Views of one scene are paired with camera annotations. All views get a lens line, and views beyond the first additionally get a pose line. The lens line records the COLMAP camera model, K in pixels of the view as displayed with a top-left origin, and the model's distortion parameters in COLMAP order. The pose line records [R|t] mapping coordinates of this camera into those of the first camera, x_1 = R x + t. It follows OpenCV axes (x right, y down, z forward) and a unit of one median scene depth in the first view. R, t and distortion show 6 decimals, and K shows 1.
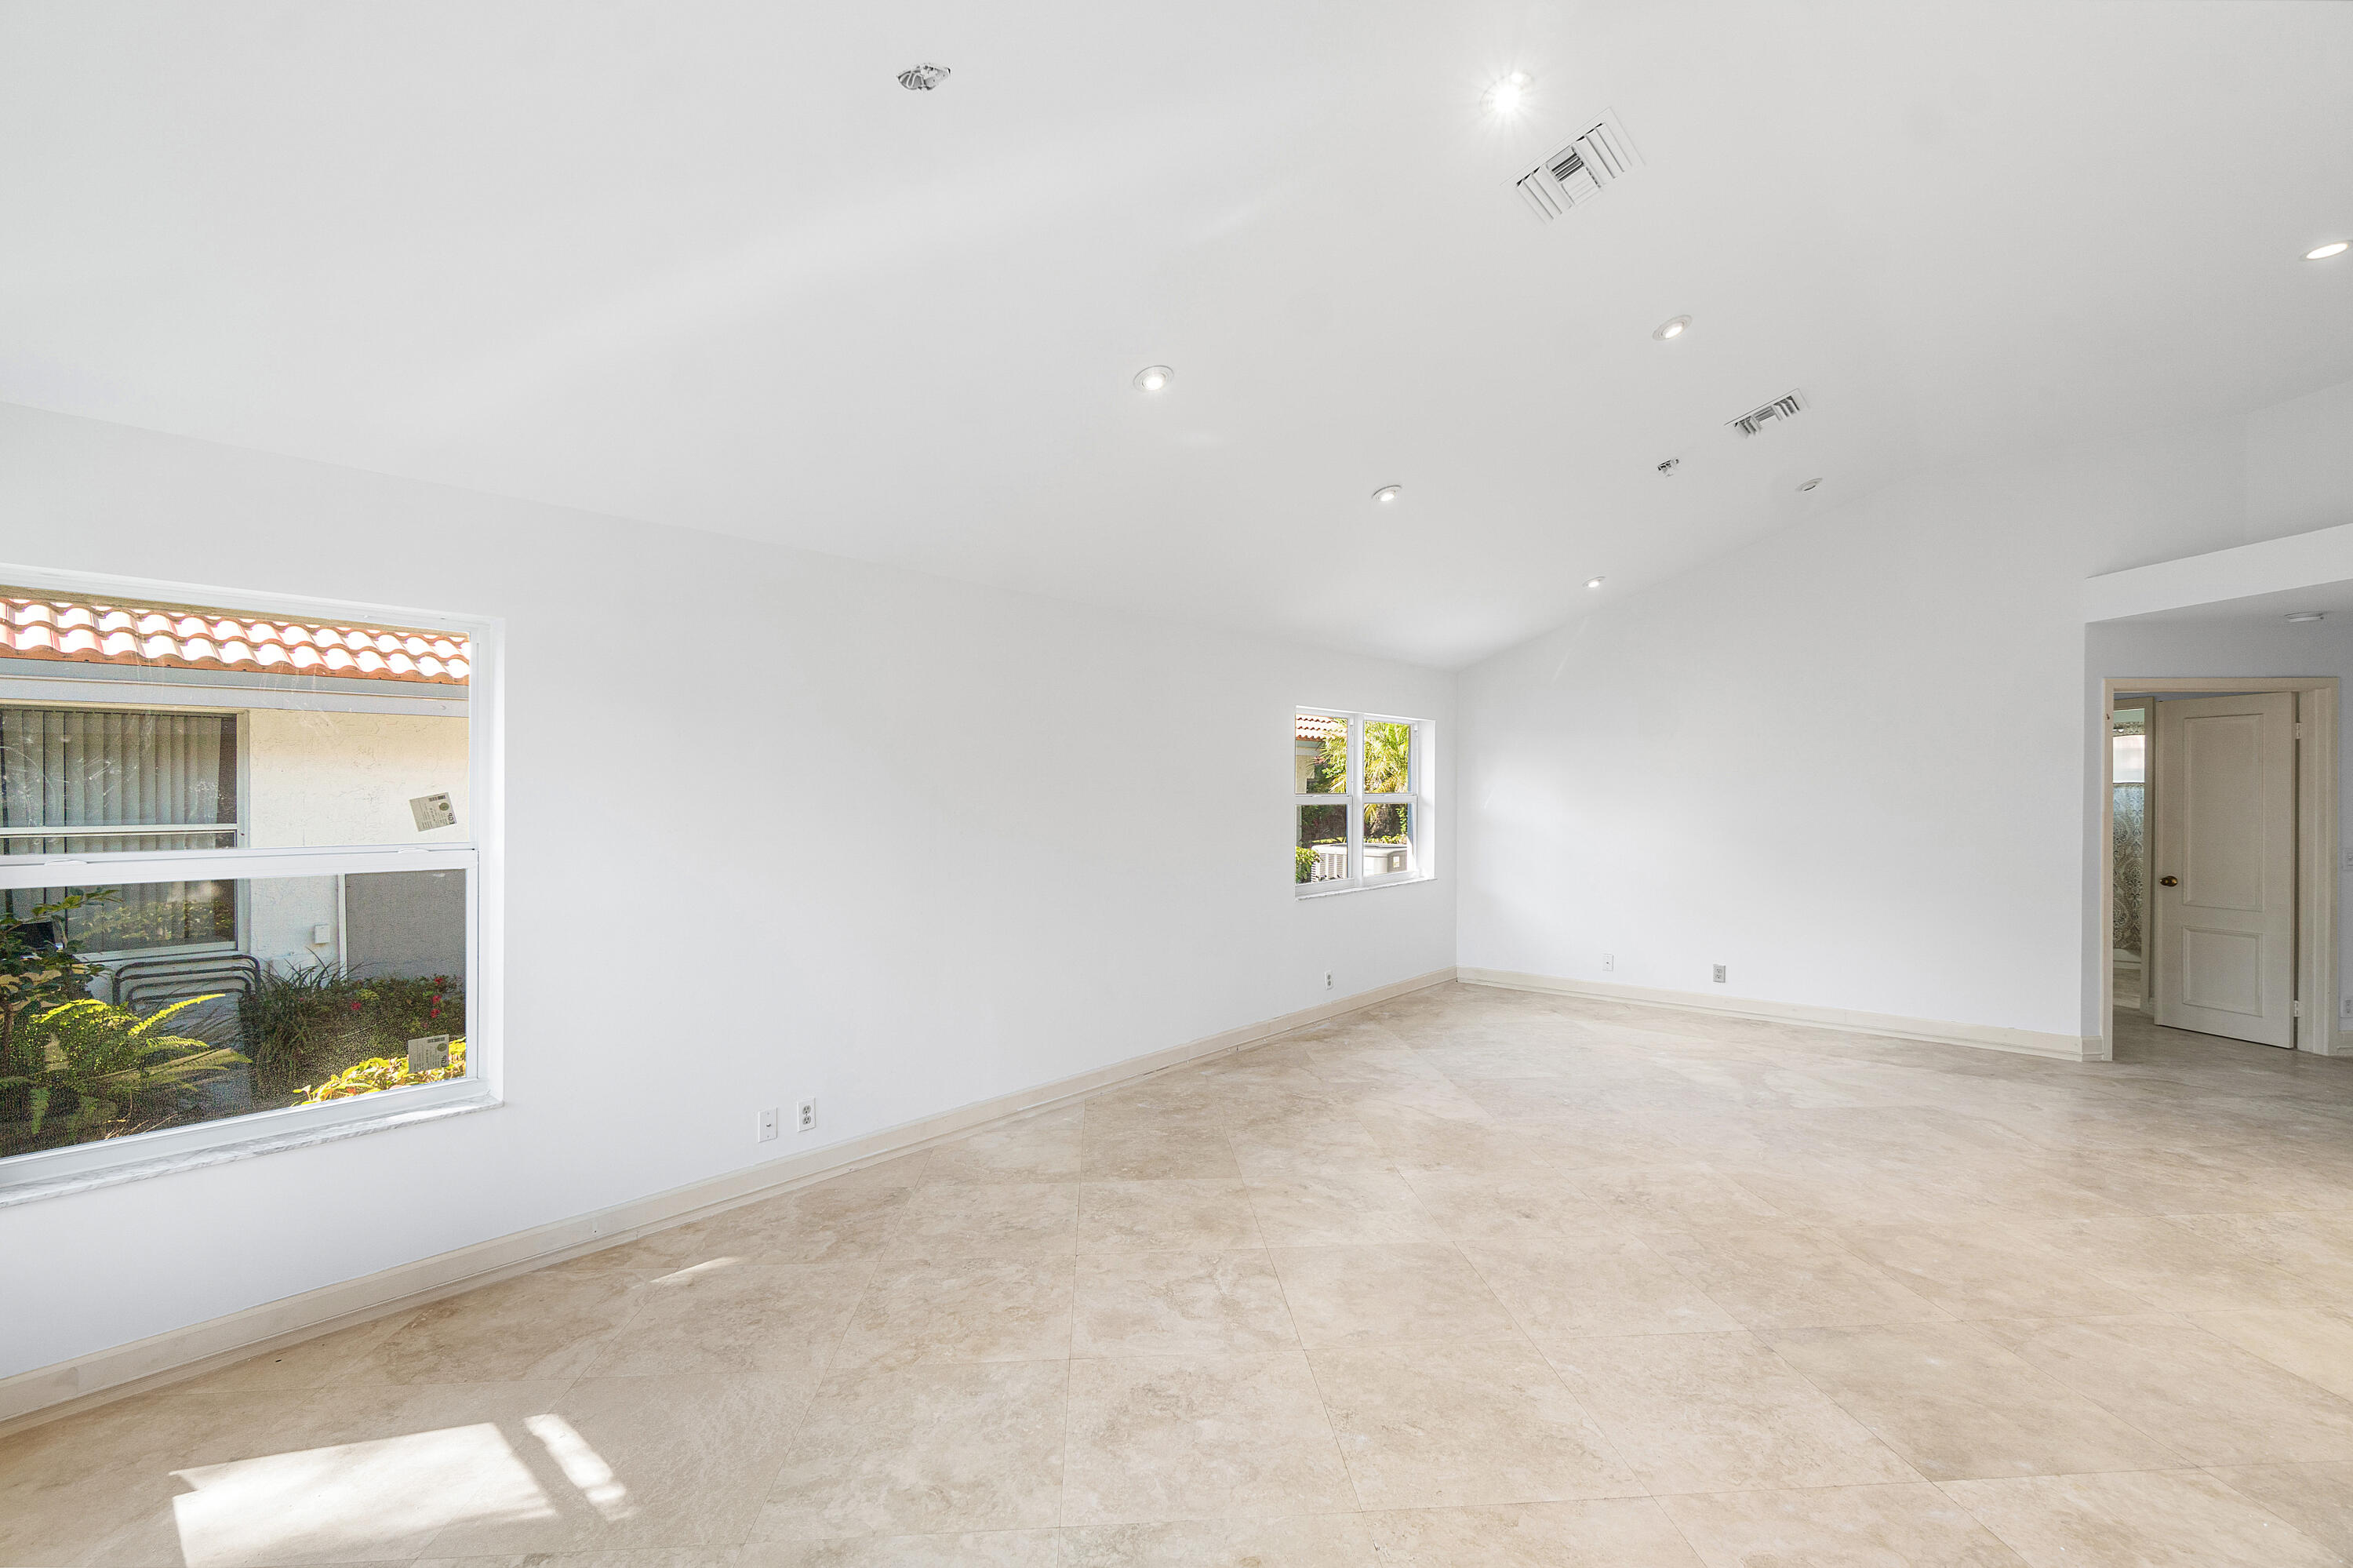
lens RADIAL K [[1024.9, 0, 1174.4], [0, 1024.9, 759.1], [0, 0, 1]] dist [-0.017710, 0.006775]
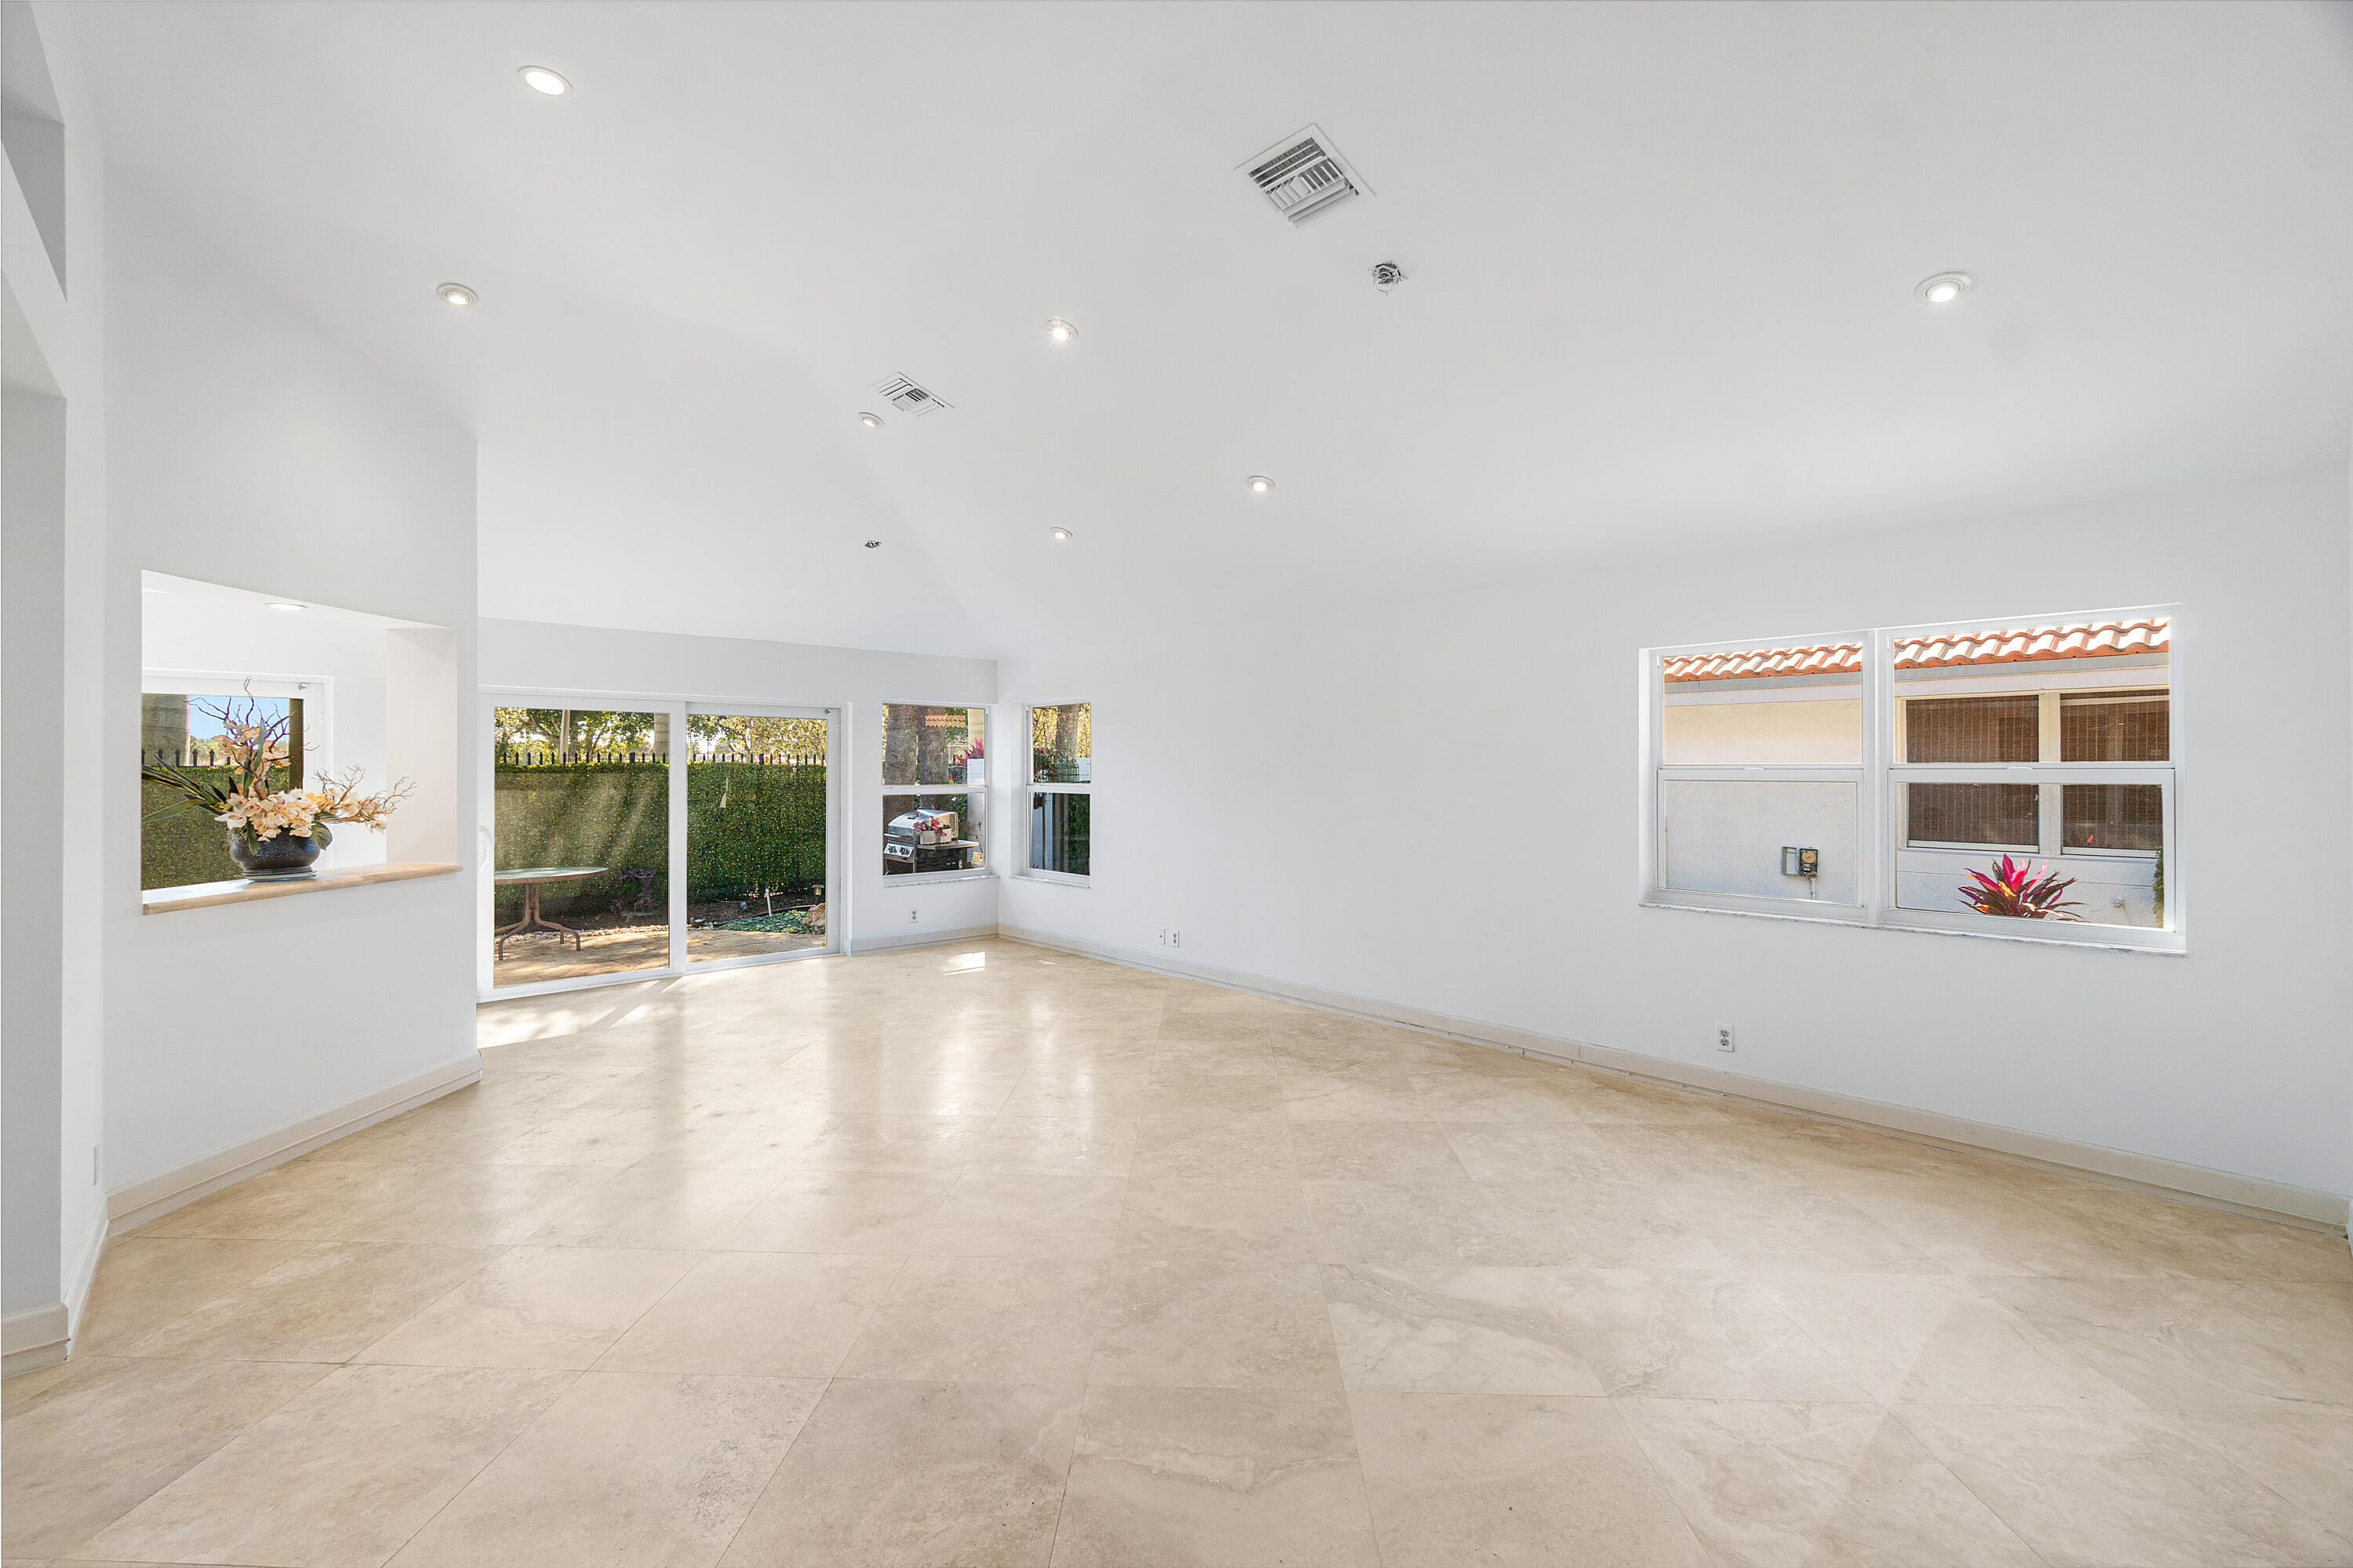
lens RADIAL K [[1024.9, 0, 1174.4], [0, 1024.9, 759.1], [0, 0, 1]] dist [-0.017710, 0.006775]
pose [[-0.104626, -0.004424, -0.994502, 1.442558], [0.028873, 0.999555, -0.007484, 0.033655], [0.994092, -0.029497, -0.104451, 1.164631]]
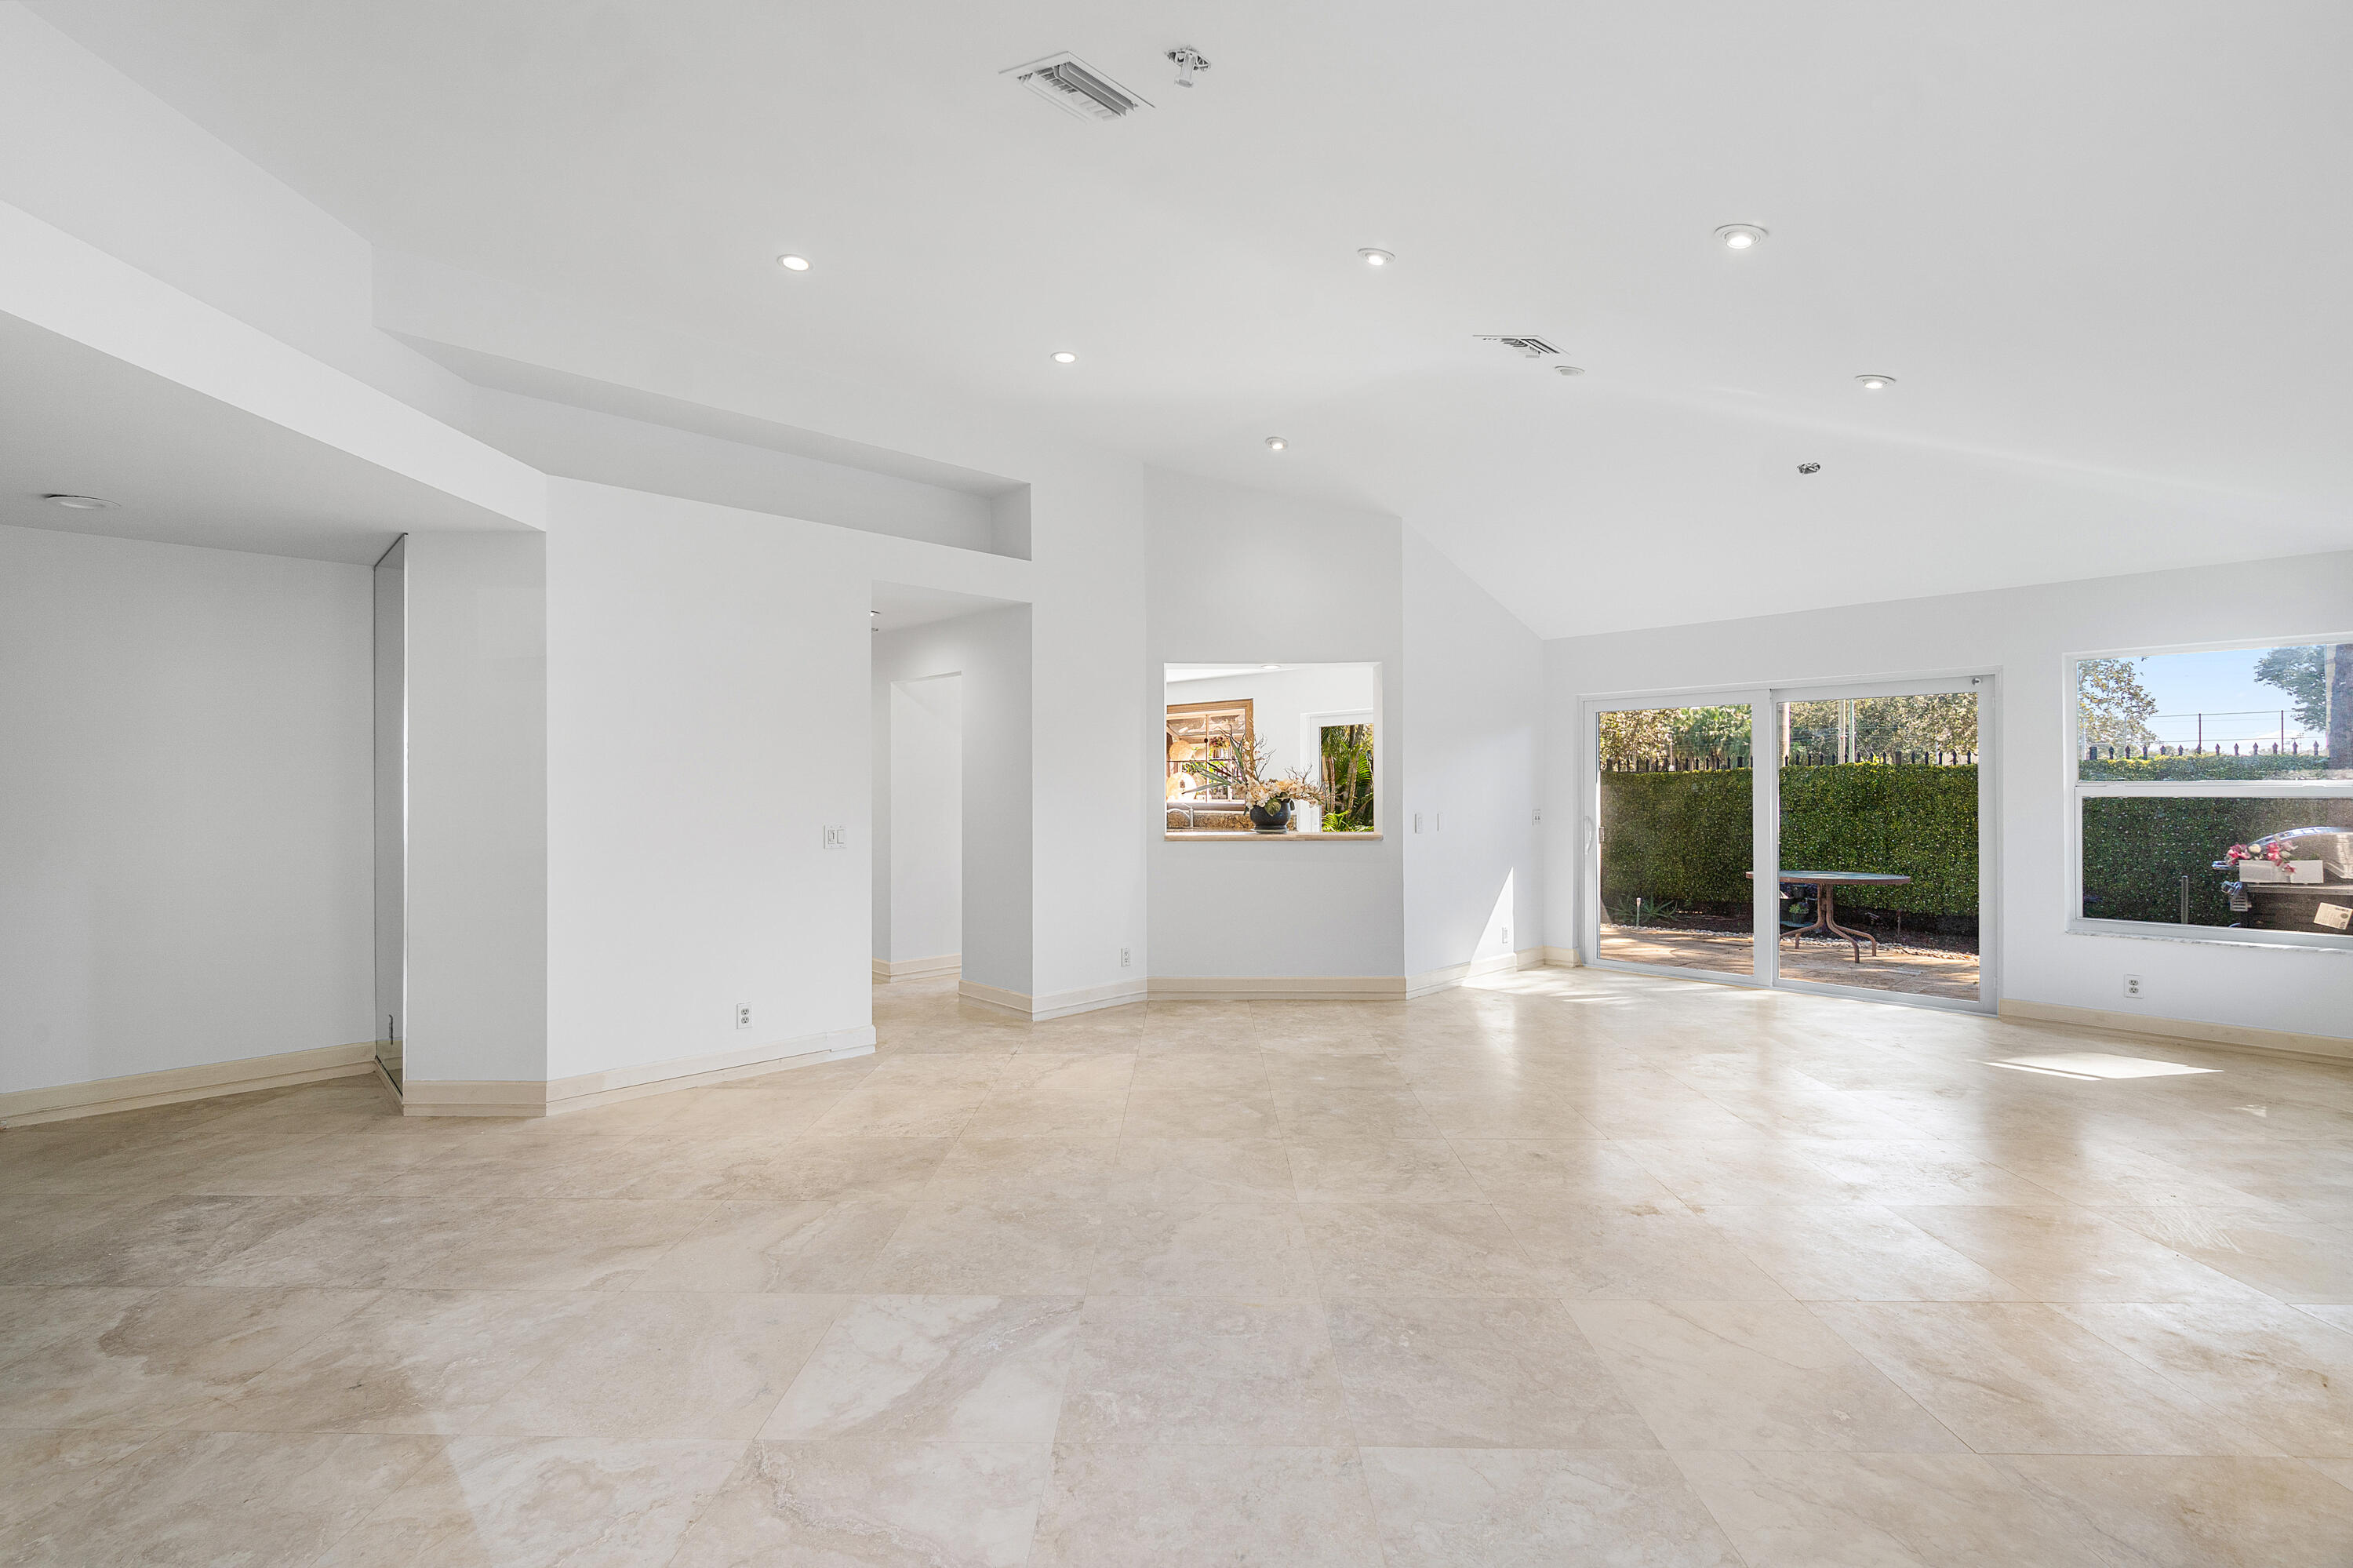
lens RADIAL K [[1024.9, 0, 1174.4], [0, 1024.9, 759.1], [0, 0, 1]] dist [-0.017710, 0.006775]
pose [[-0.995535, 0.009269, 0.093934, 0.547486], [0.004074, 0.998459, -0.055346, 0.090035], [-0.094302, -0.054717, -0.994039, 1.867000]]
